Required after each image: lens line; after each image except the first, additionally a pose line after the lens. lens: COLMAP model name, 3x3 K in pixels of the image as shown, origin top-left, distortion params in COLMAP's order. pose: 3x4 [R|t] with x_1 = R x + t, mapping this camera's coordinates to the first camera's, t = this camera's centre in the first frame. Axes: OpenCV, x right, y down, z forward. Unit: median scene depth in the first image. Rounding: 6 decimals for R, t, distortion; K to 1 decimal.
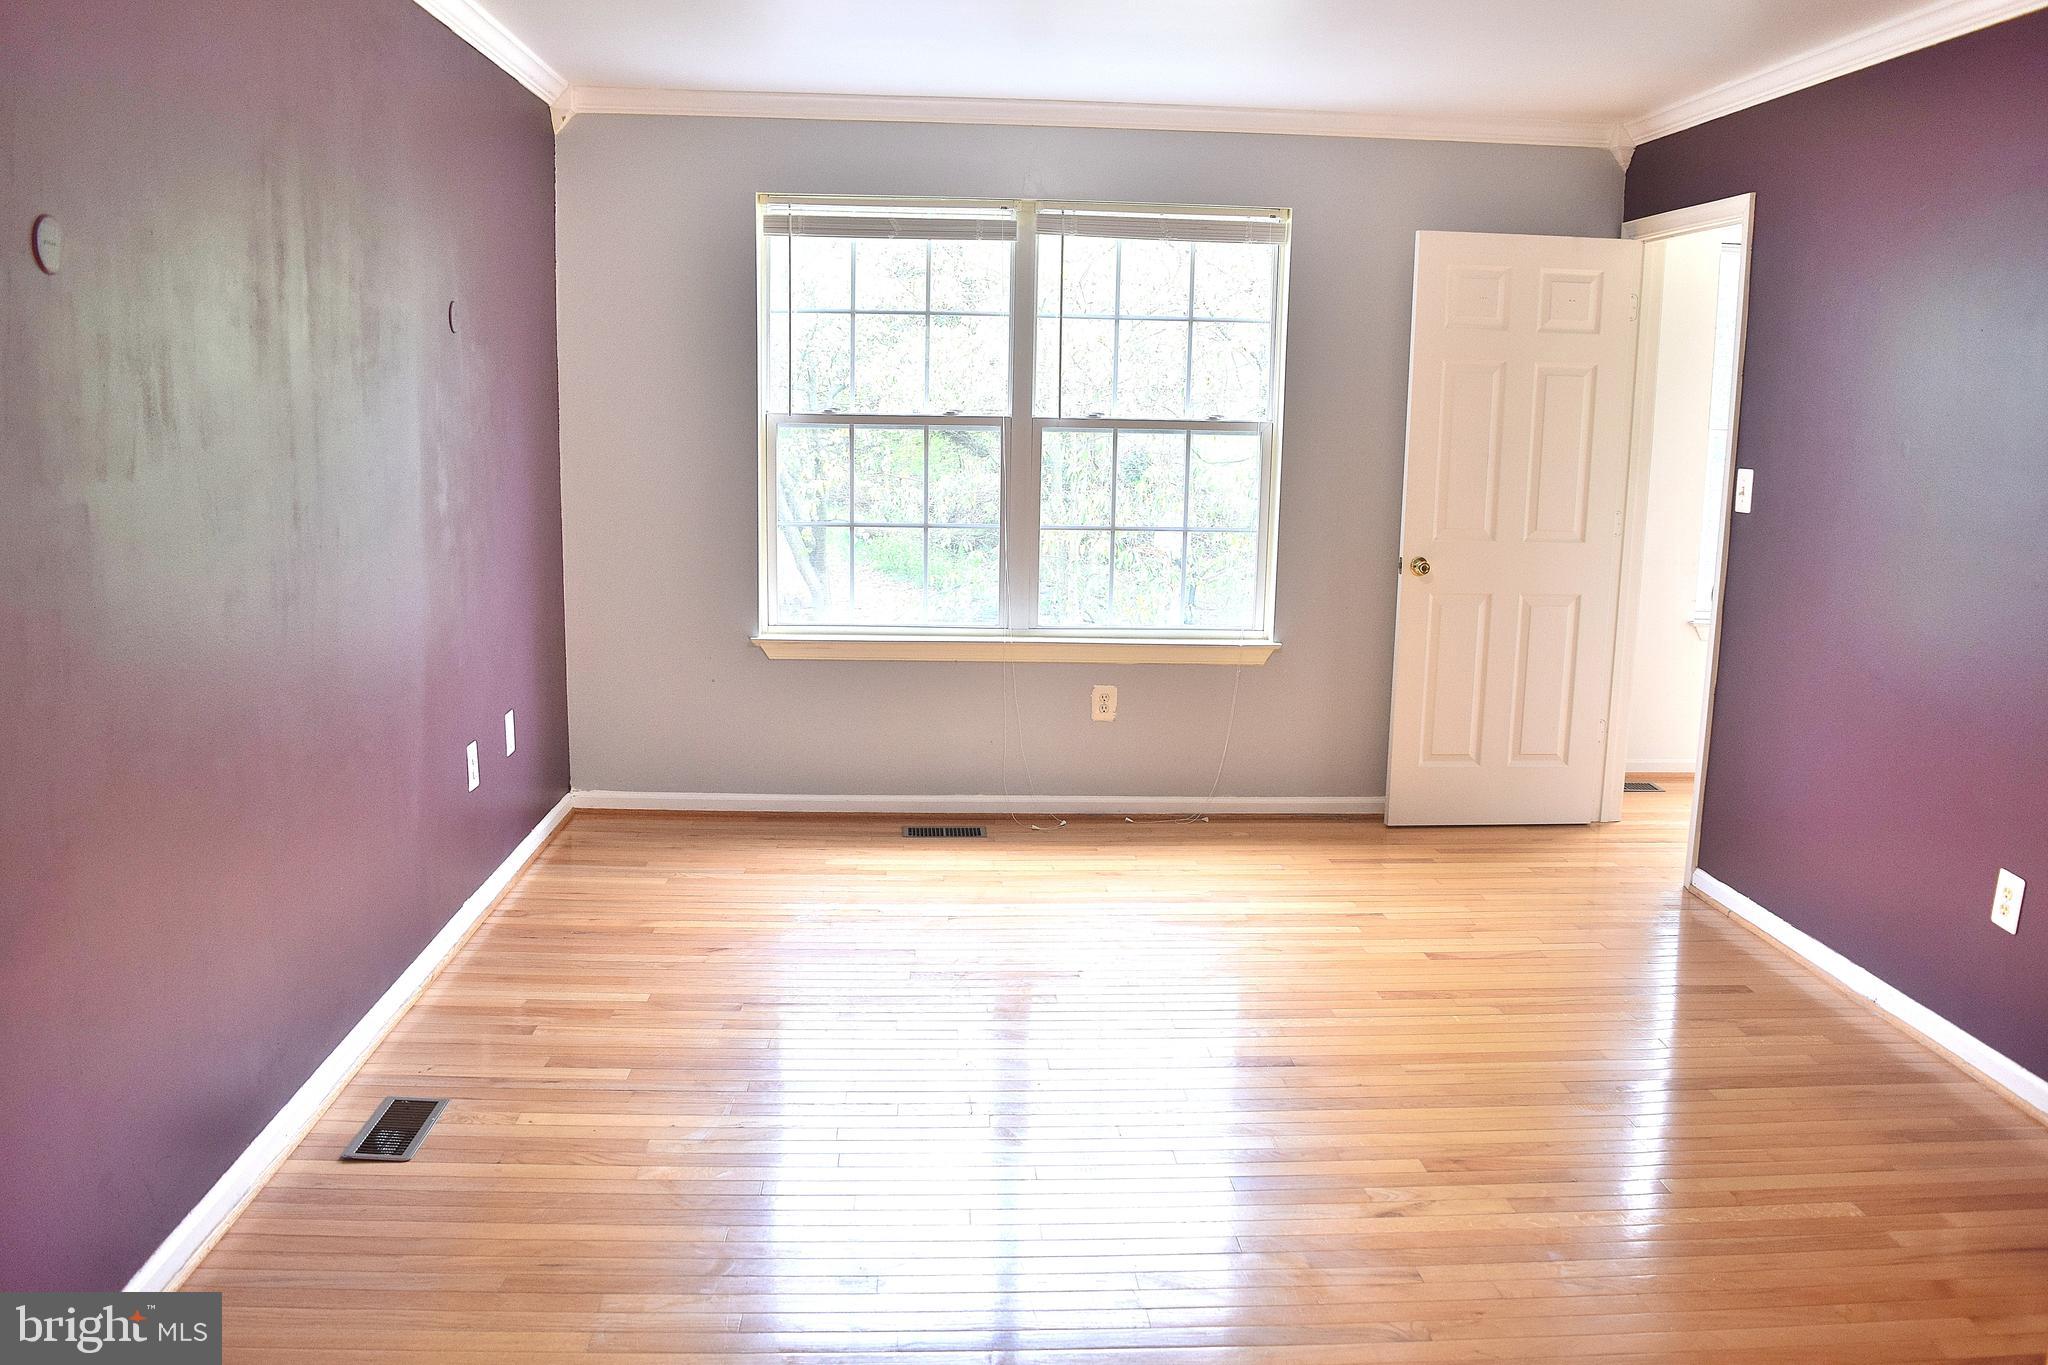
lens RADIAL K [[1617.2, 0, 1075.1], [0, 1617.2, 666.1], [0, 0, 1]] dist [-0.095700, 0.025623]
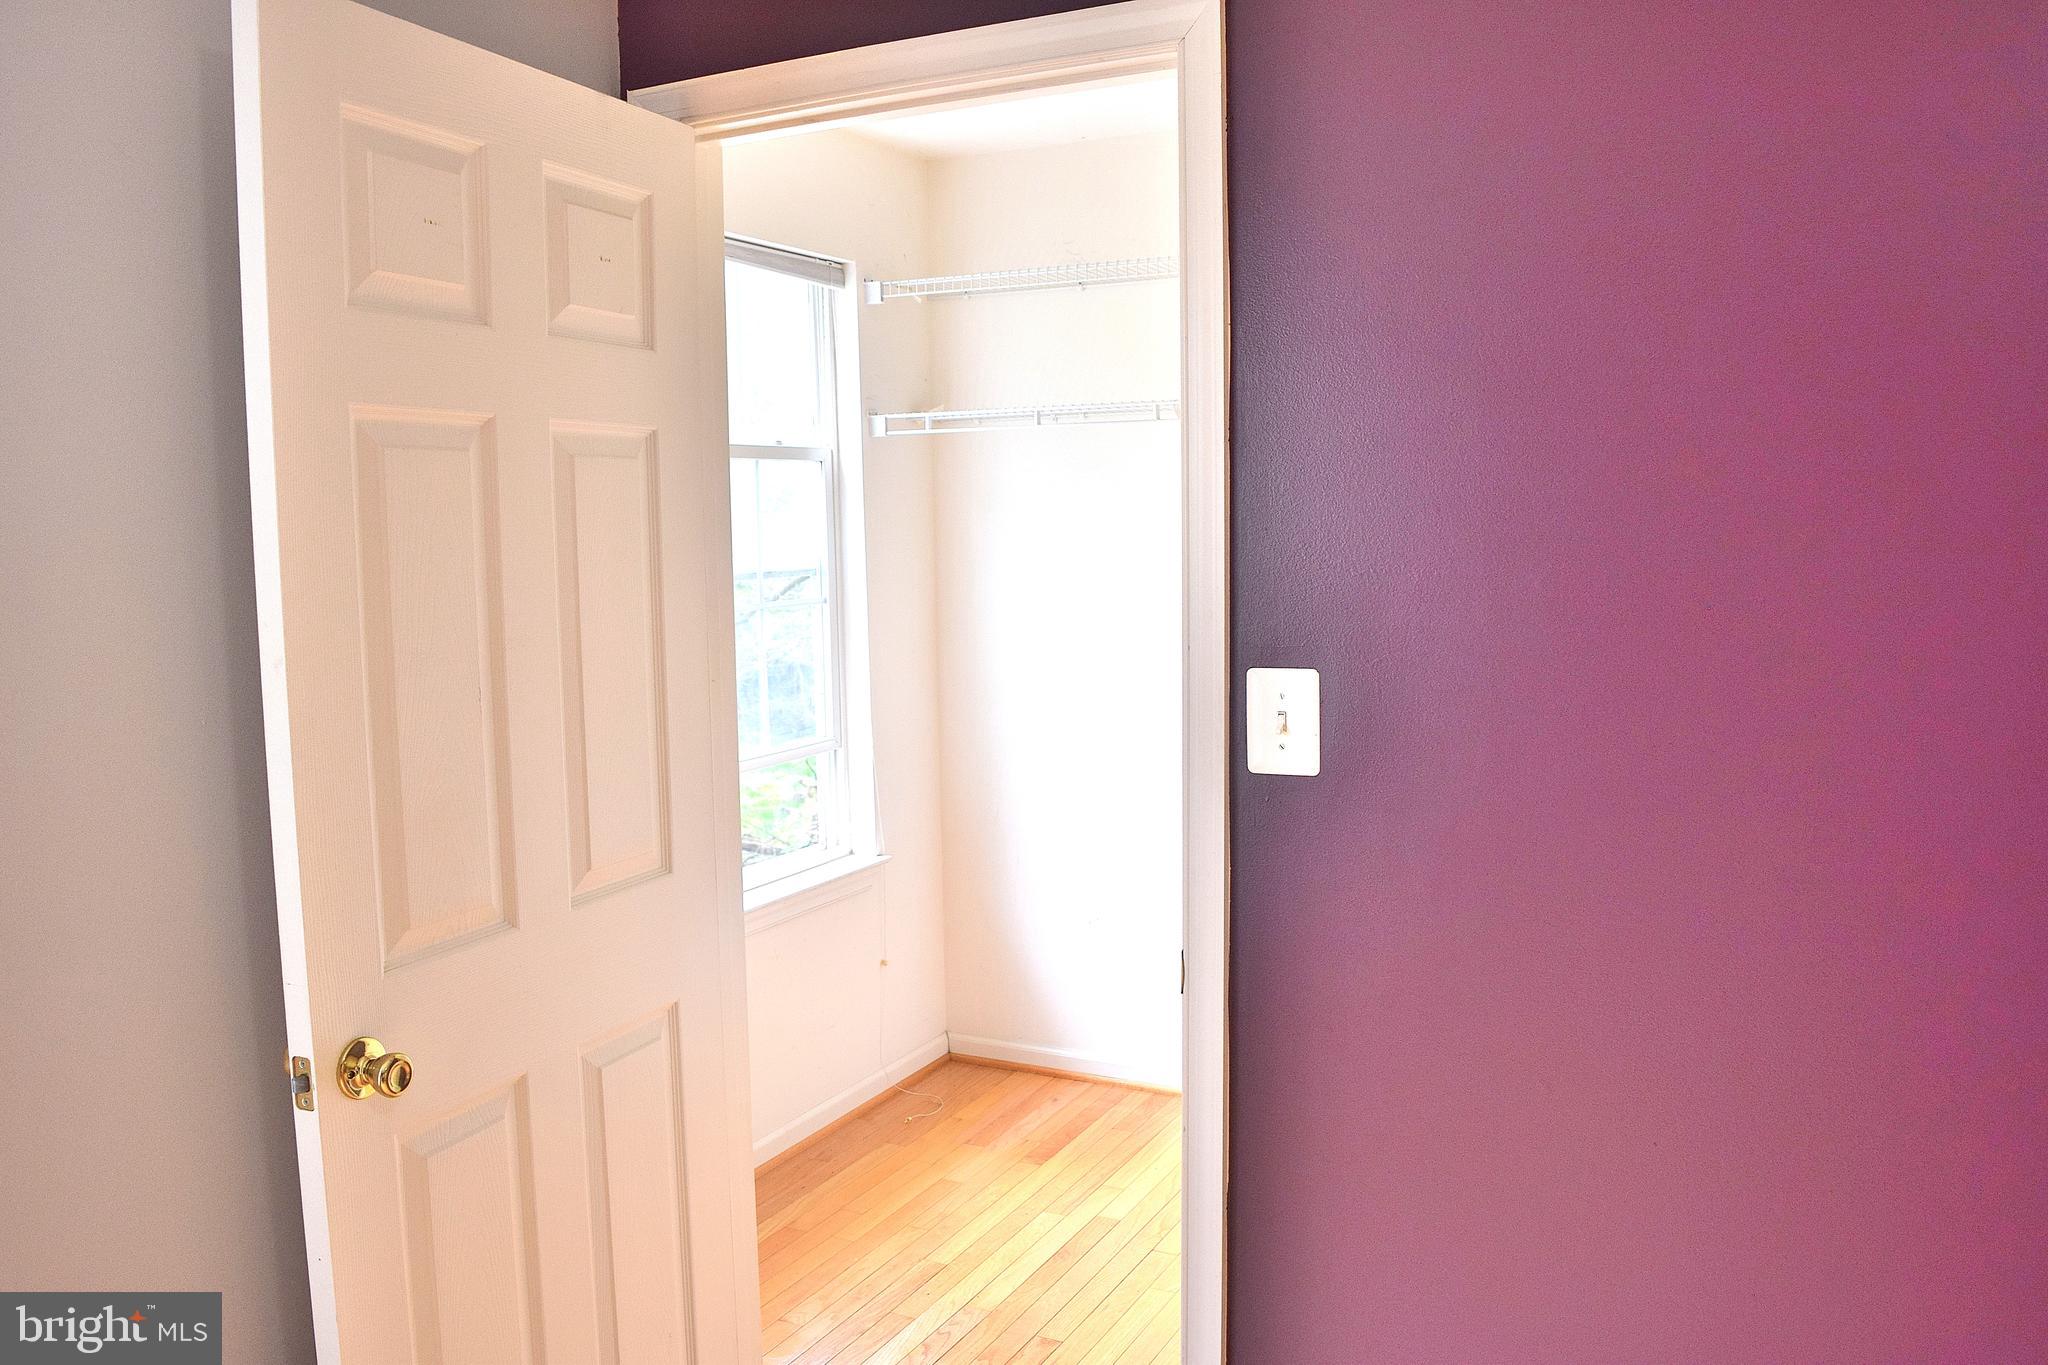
lens RADIAL K [[1617.2, 0, 1022.4], [0, 1617.2, 685.0], [0, 0, 1]] dist [-0.095700, 0.025623]
pose [[0.517031, -0.108434, 0.849070, 0.033109], [0.164864, 0.985986, 0.025527, -0.122754], [-0.839939, 0.126783, 0.527663, 0.729076]]
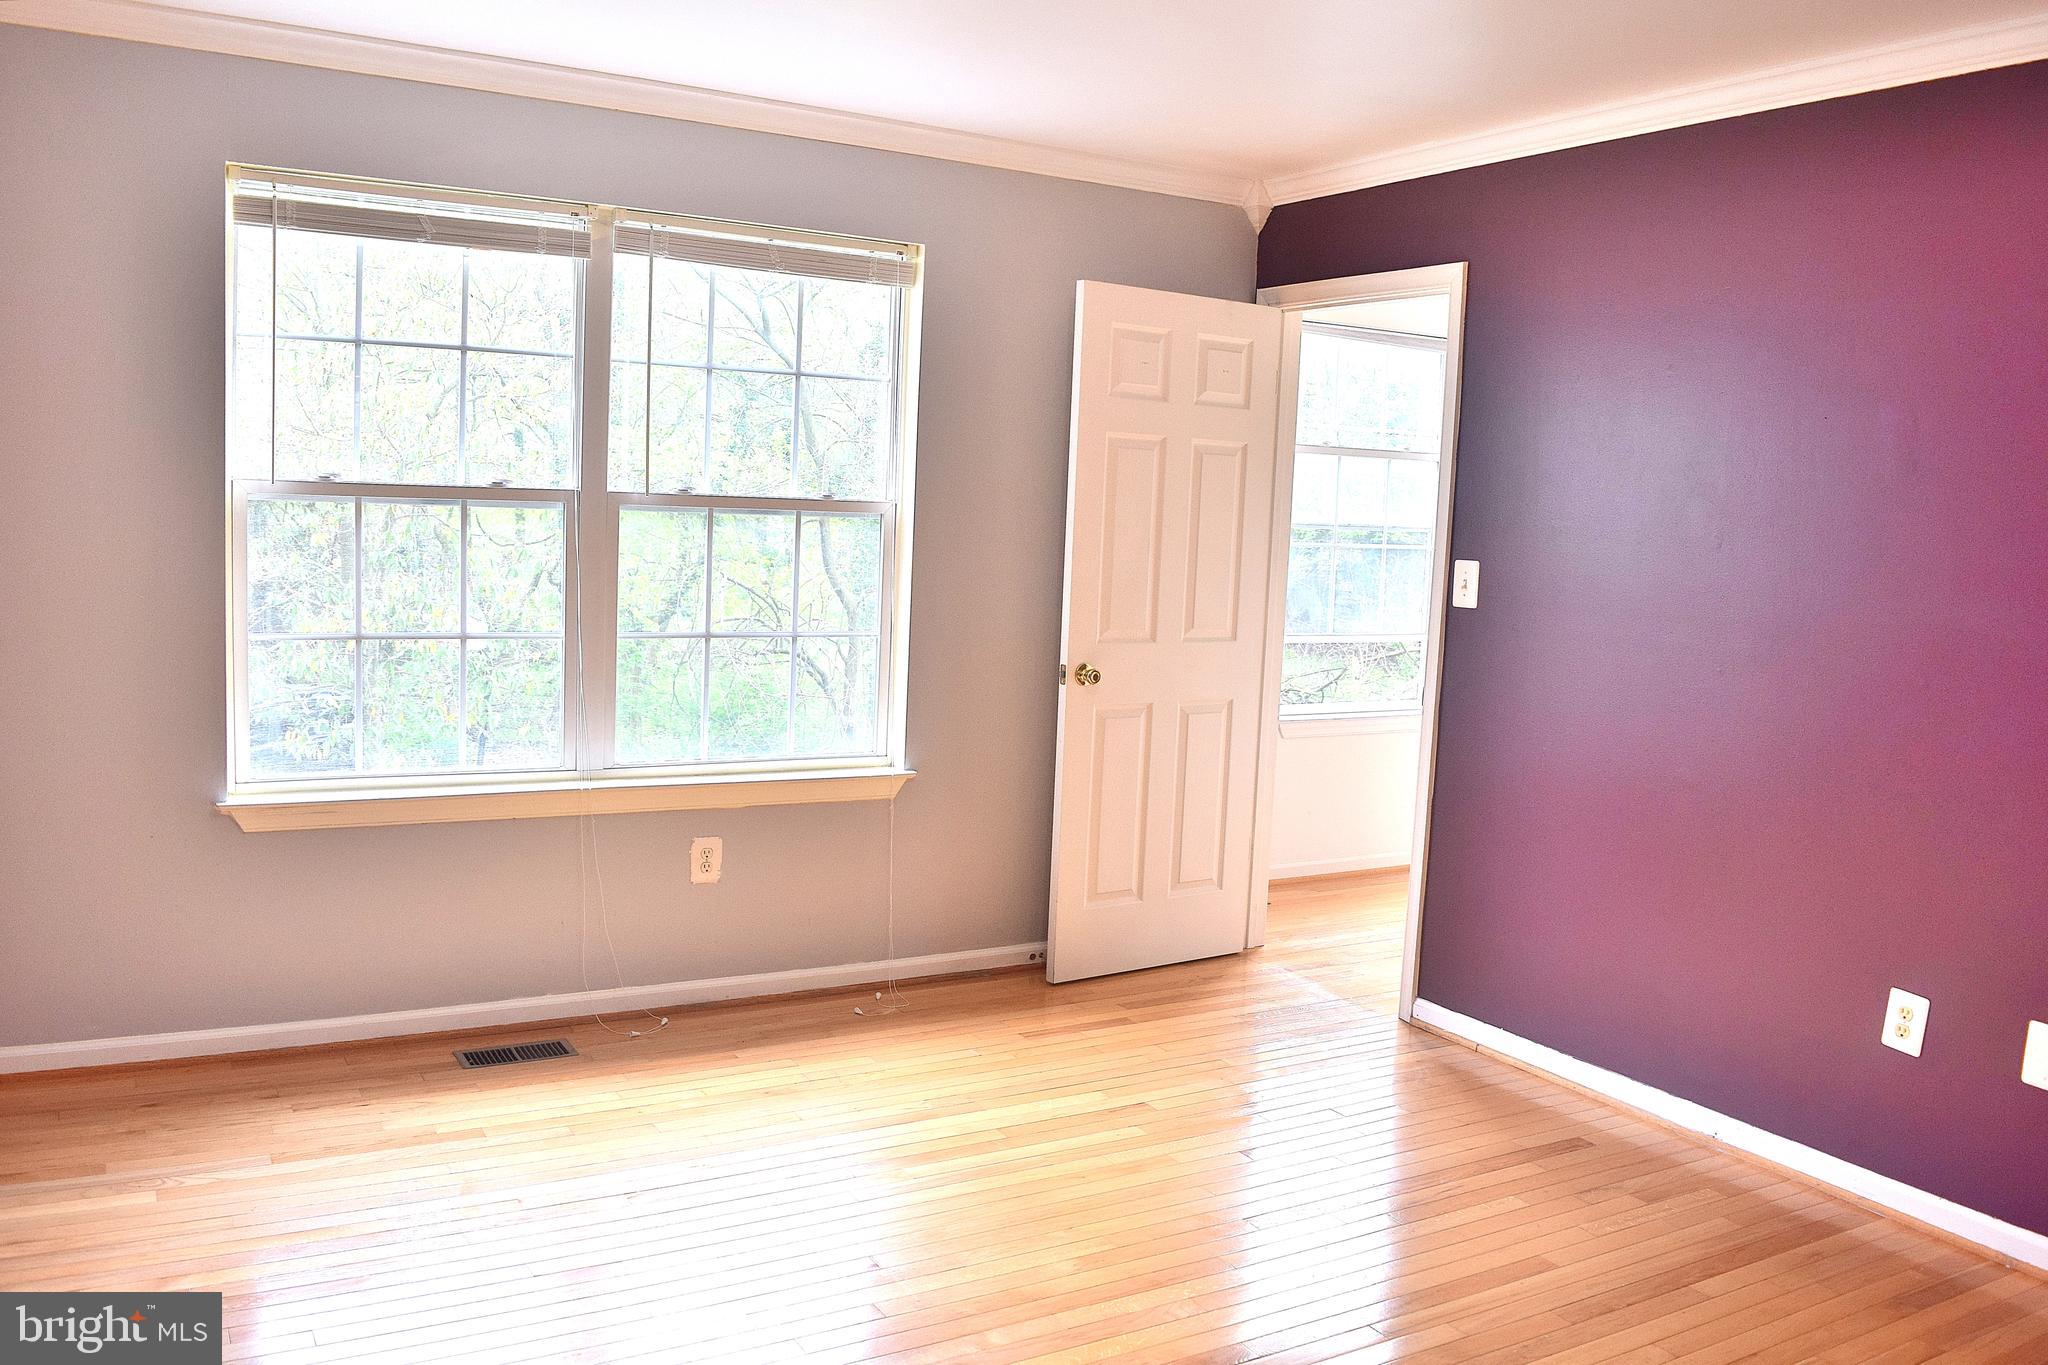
lens RADIAL K [[1617.2, 0, 1026.3], [0, 1617.2, 677.6], [0, 0, 1]] dist [-0.095700, 0.025623]
pose [[0.898105, -0.029006, 0.438823, -0.187758], [0.047645, 0.998367, -0.031519, -0.034230], [-0.437193, 0.049215, 0.898020, 0.244602]]
